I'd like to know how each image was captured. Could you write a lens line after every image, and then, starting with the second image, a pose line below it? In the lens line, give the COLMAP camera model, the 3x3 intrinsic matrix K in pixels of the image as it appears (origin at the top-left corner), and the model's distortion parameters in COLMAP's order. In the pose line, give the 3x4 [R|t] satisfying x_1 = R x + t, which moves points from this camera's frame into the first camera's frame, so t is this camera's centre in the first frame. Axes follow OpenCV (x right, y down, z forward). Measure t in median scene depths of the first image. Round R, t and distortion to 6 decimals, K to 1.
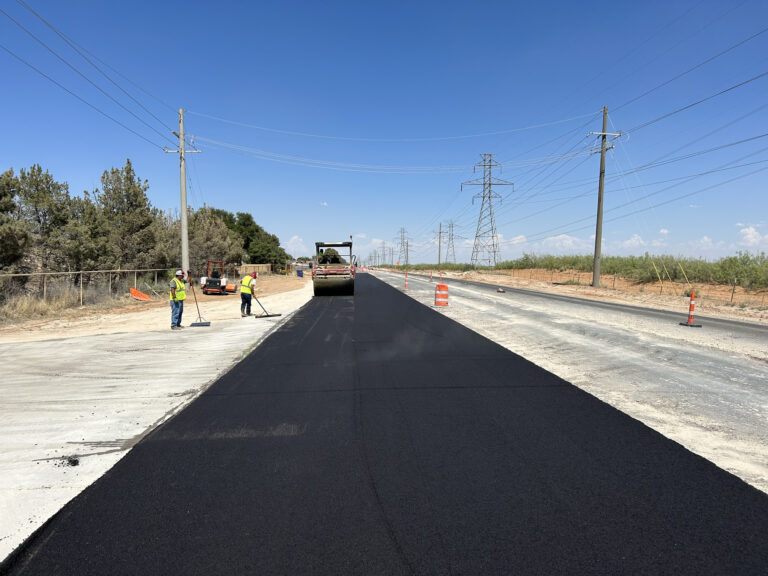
lens RADIAL K [[578.5, 0, 383.2], [0, 578.5, 286.7], [0, 0, 1]] dist [0.091493, -0.000038]
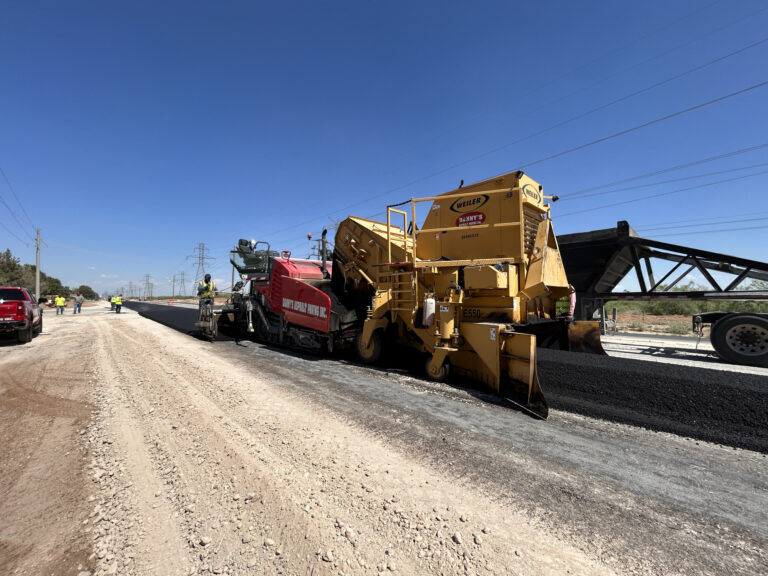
lens RADIAL K [[310.7, 0, 383.8], [0, 310.7, 290.0], [0, 0, 1]] dist [-0.001738, -0.000090]
pose [[0.771692, 0.016455, 0.635783, -0.016455], [0.022370, 0.998344, -0.052991, 0.009292], [-0.635603, 0.055115, 0.770046, -0.199922]]
